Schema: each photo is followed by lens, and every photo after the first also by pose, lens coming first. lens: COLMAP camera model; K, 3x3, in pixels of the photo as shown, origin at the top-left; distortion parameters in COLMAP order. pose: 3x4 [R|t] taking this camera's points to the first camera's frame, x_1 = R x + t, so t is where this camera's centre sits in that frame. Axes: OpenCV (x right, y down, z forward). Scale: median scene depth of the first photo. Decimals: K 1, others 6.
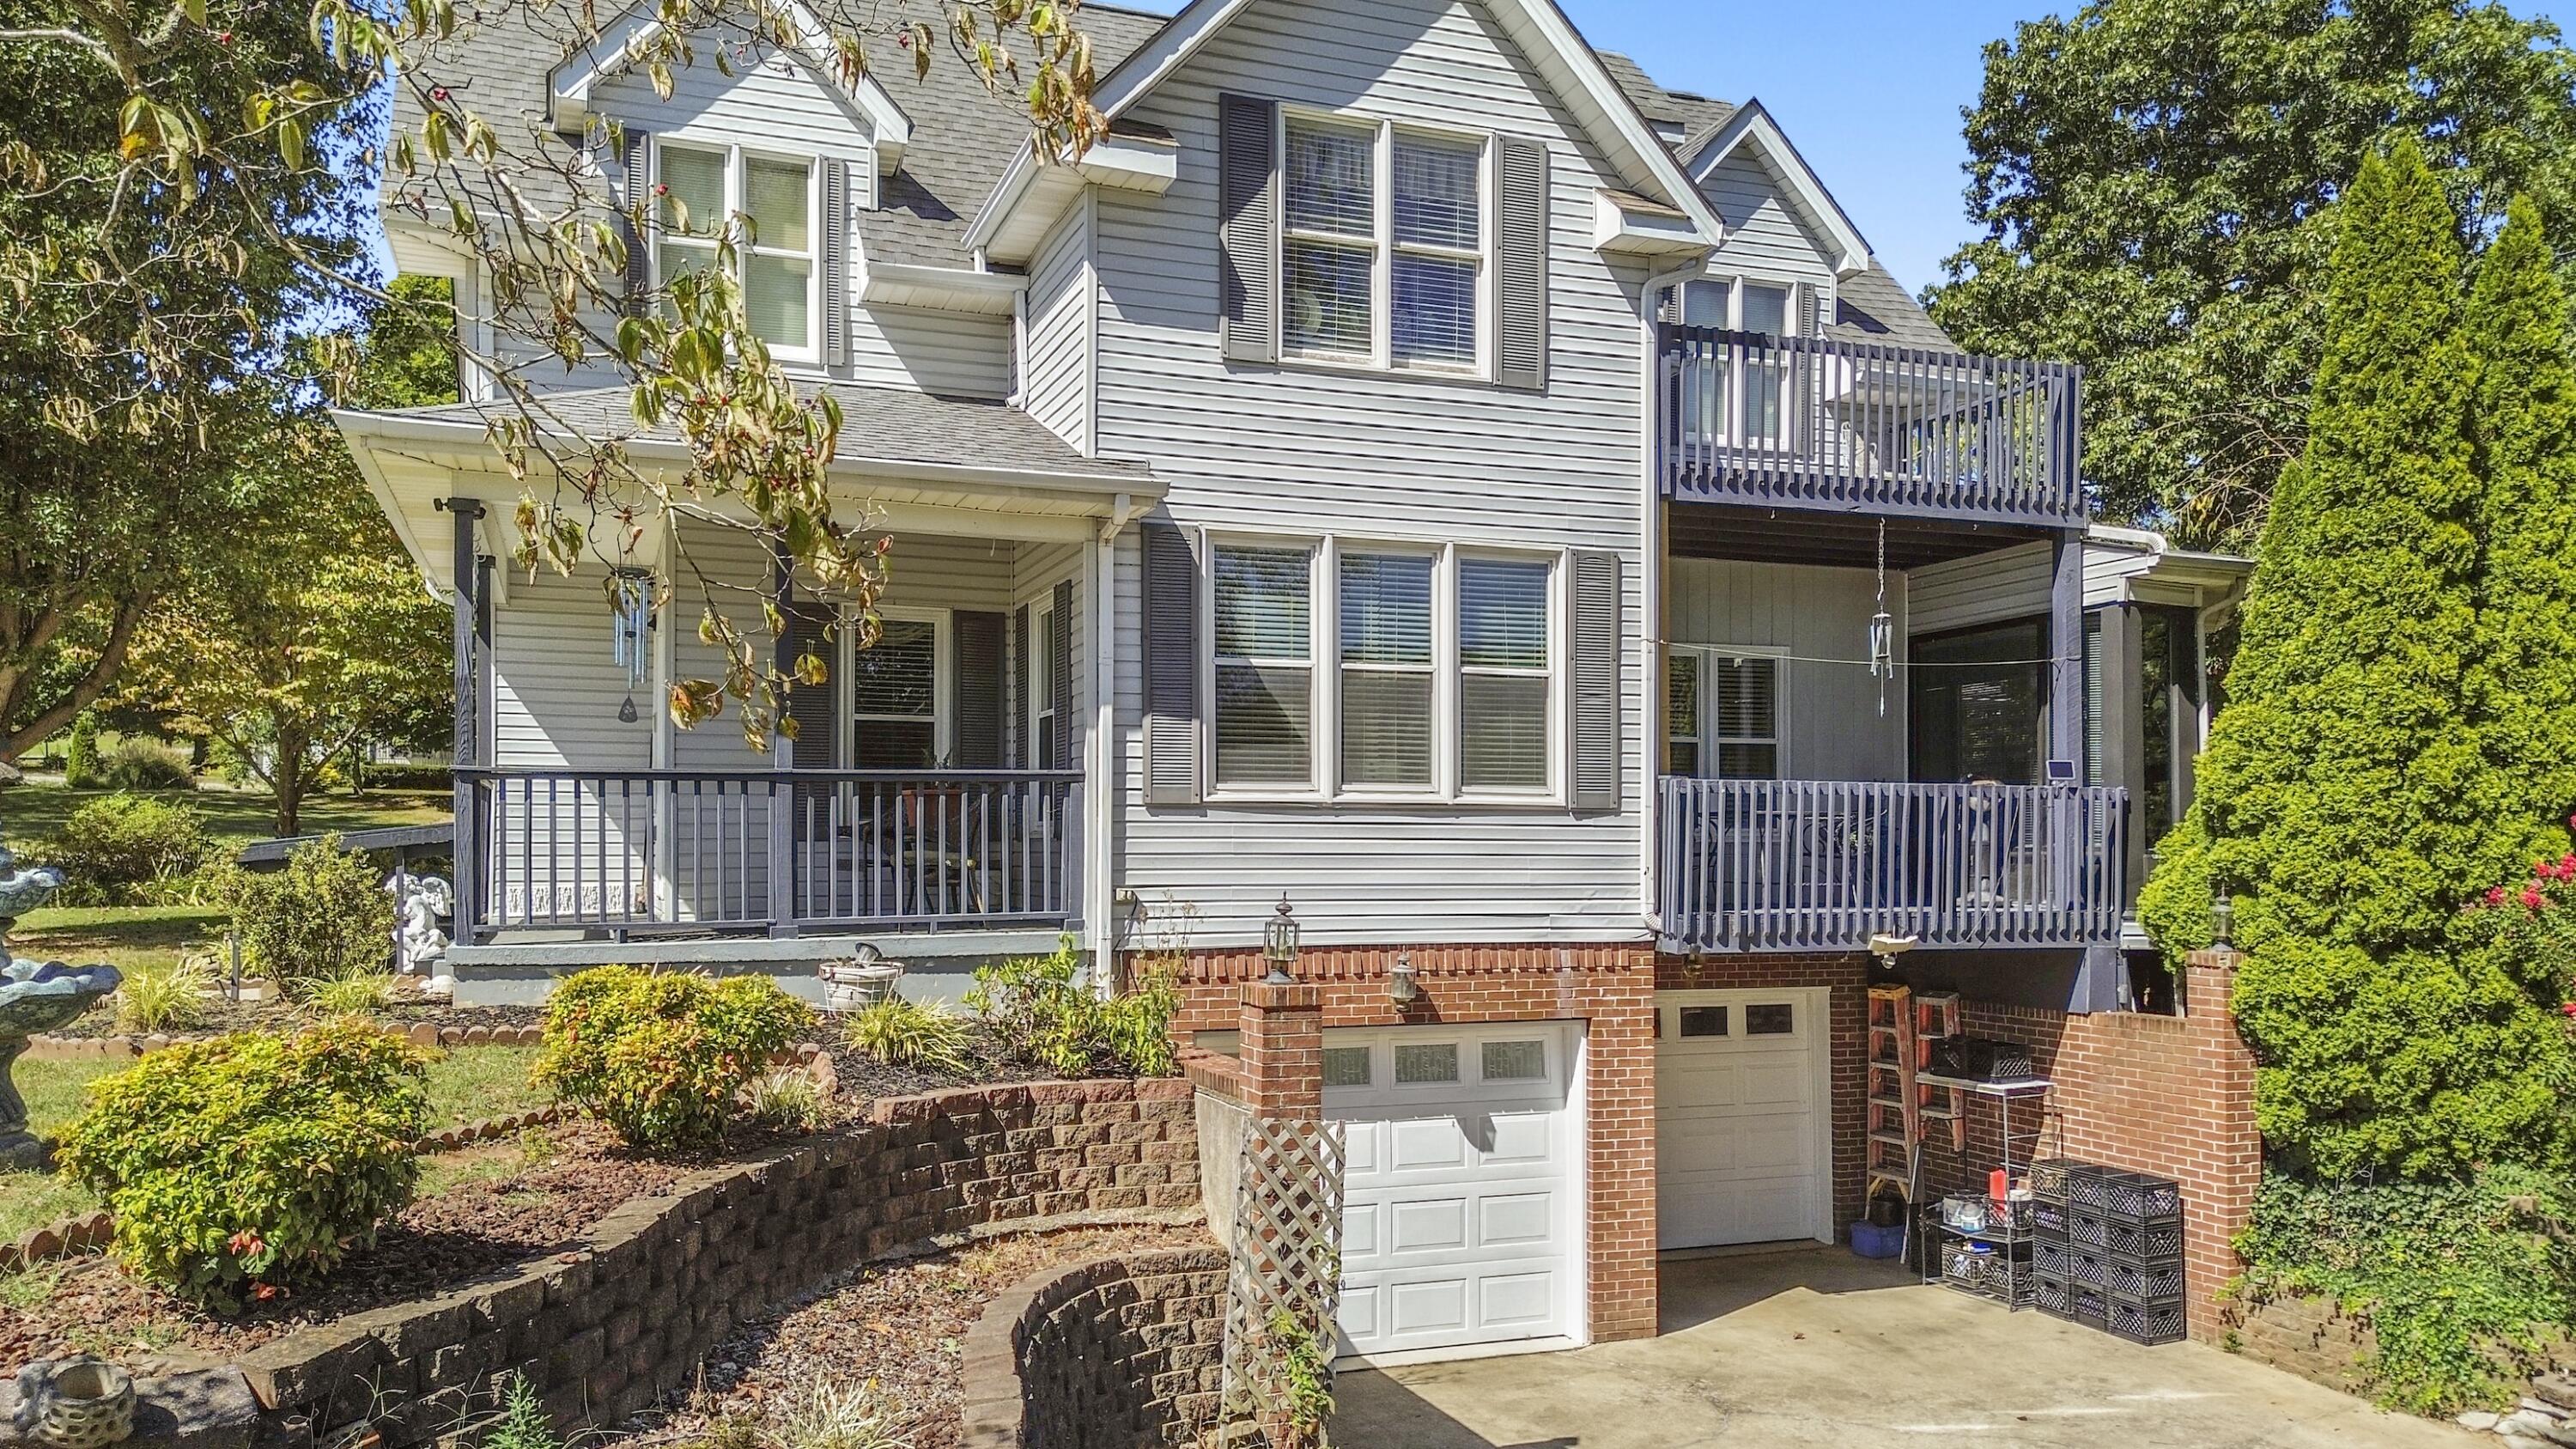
lens RADIAL K [[1847.2, 0, 1291.6], [0, 1847.2, 834.9], [0, 0, 1]] dist [0.051049, -0.047571]
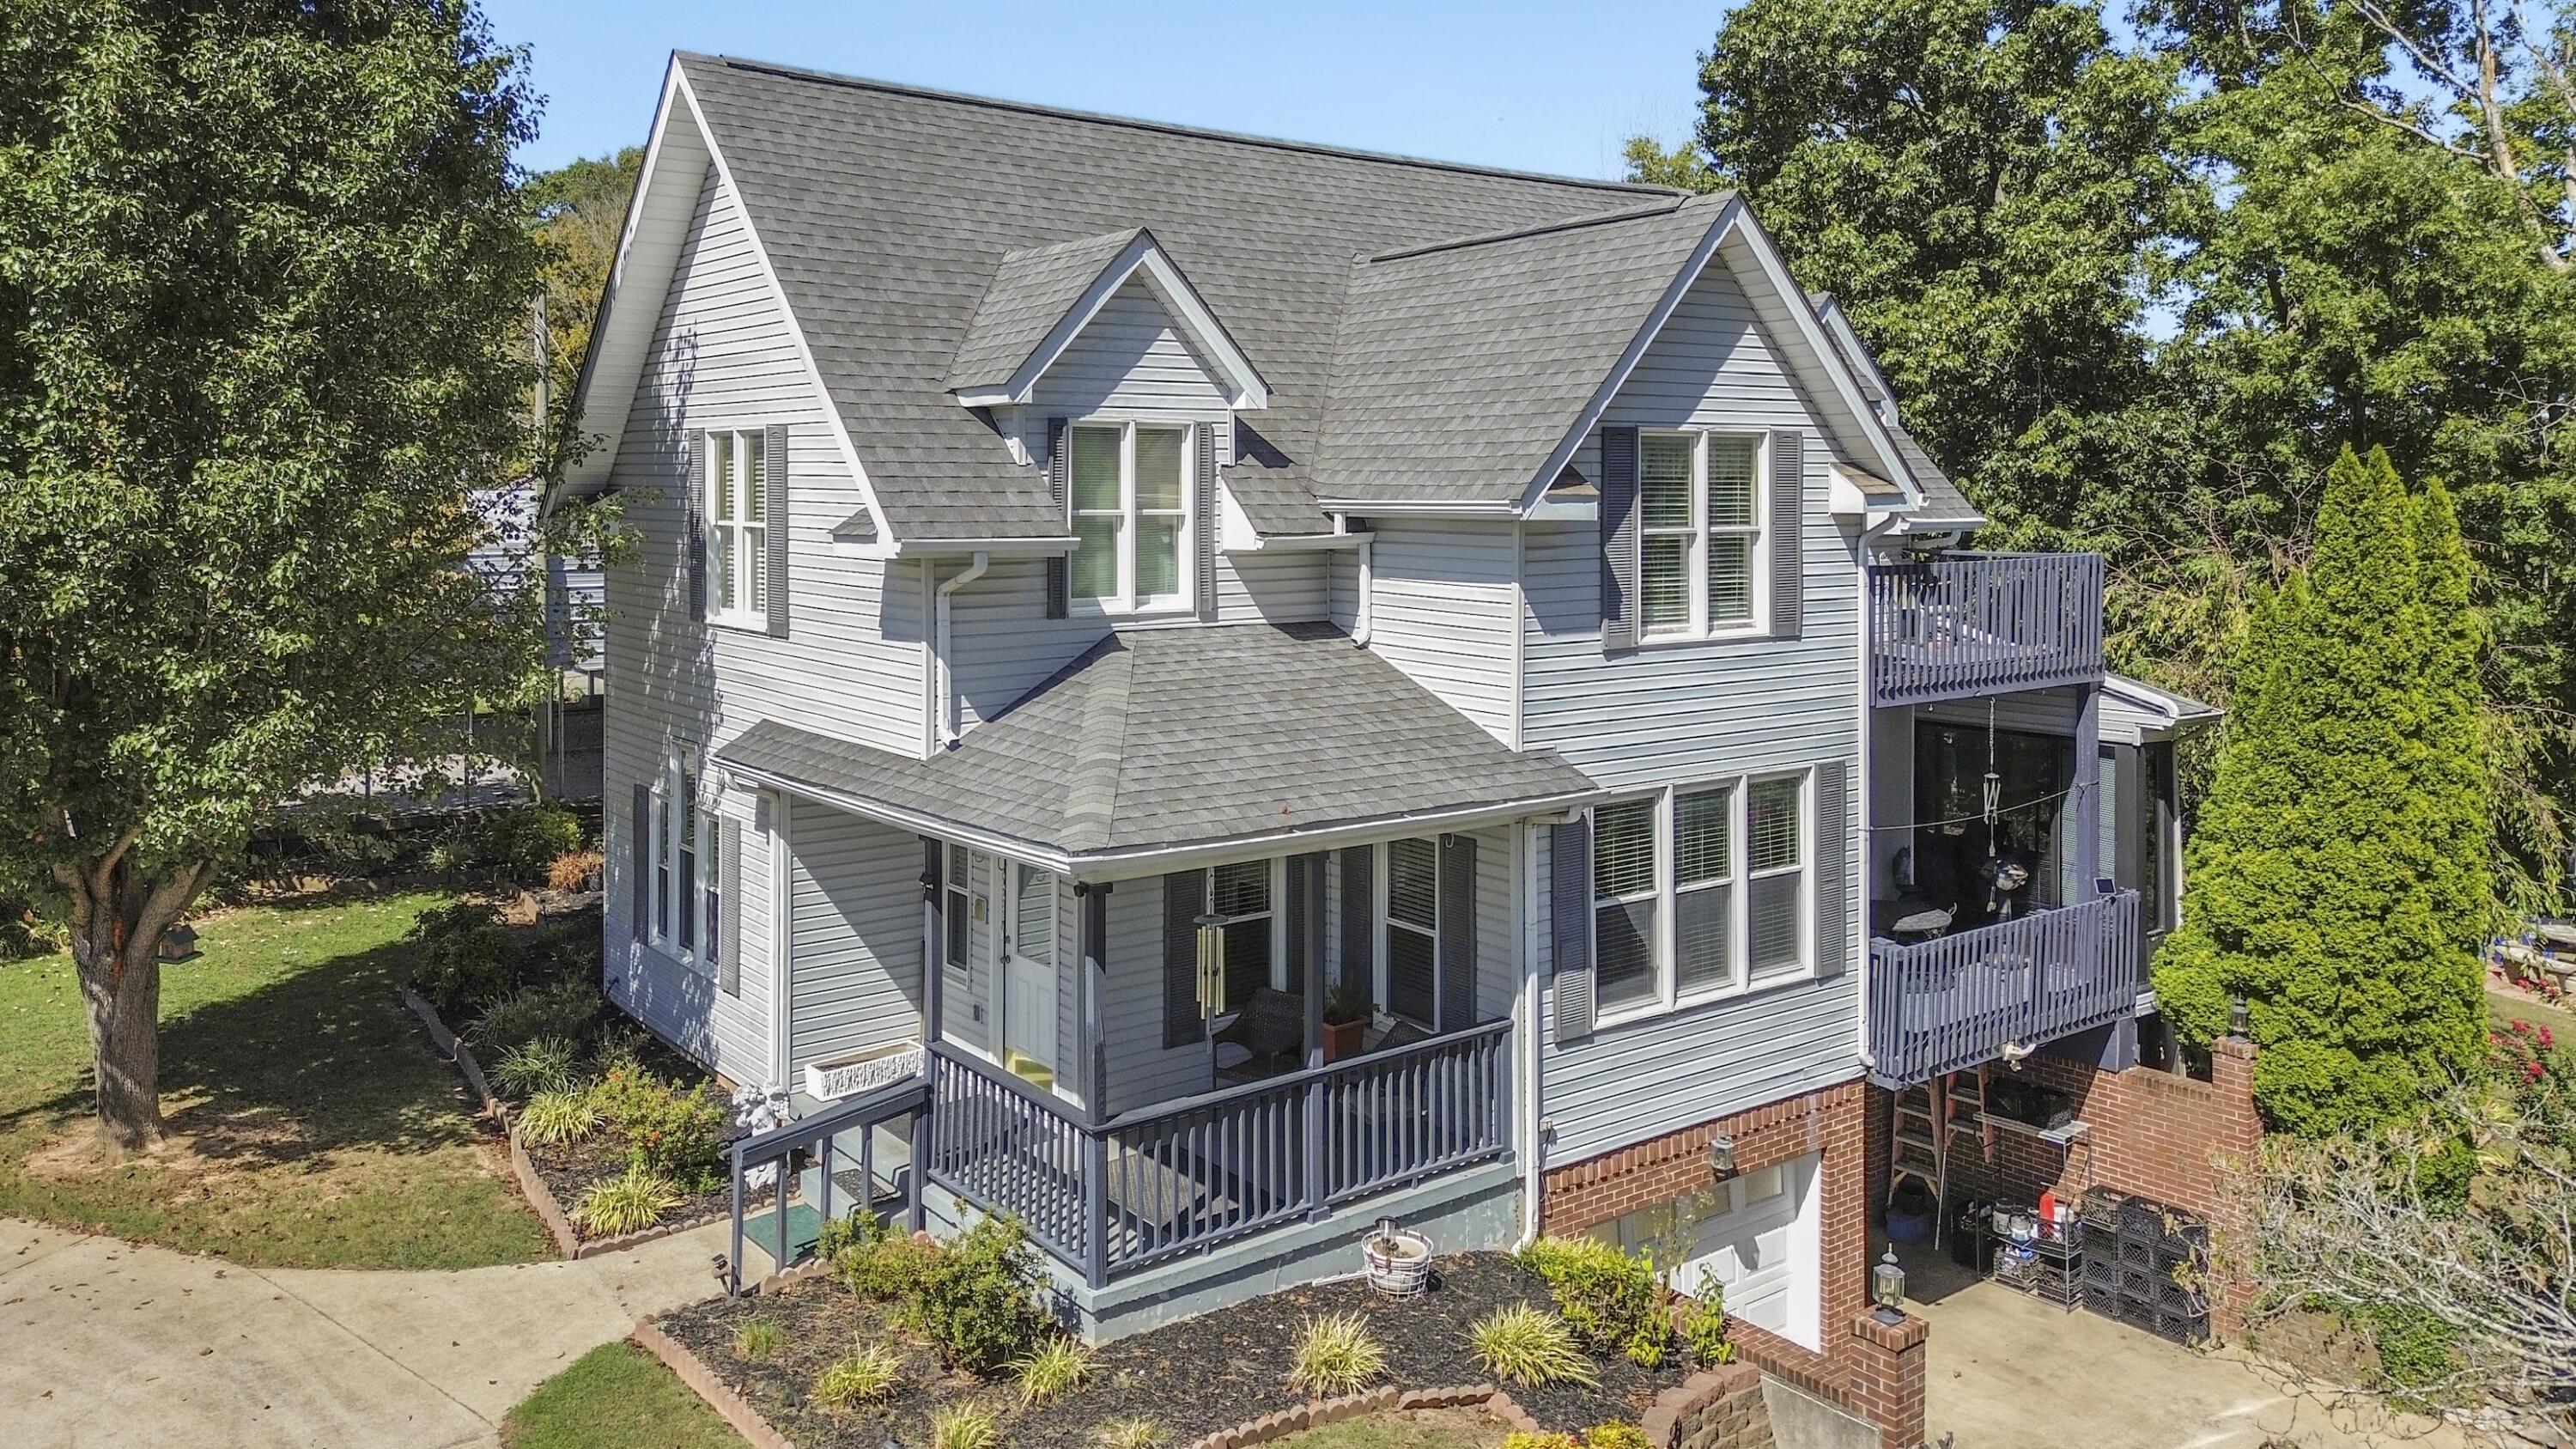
lens RADIAL K [[1867.9, 0, 1295.6], [0, 1867.9, 512.4], [0, 0, 1]] dist [0.032976, -0.000421]
pose [[0.956127, -0.006705, 0.292877, -0.541431], [-0.000653, 0.999687, 0.025021, -0.354803], [-0.292953, -0.024115, 0.955823, -0.067939]]
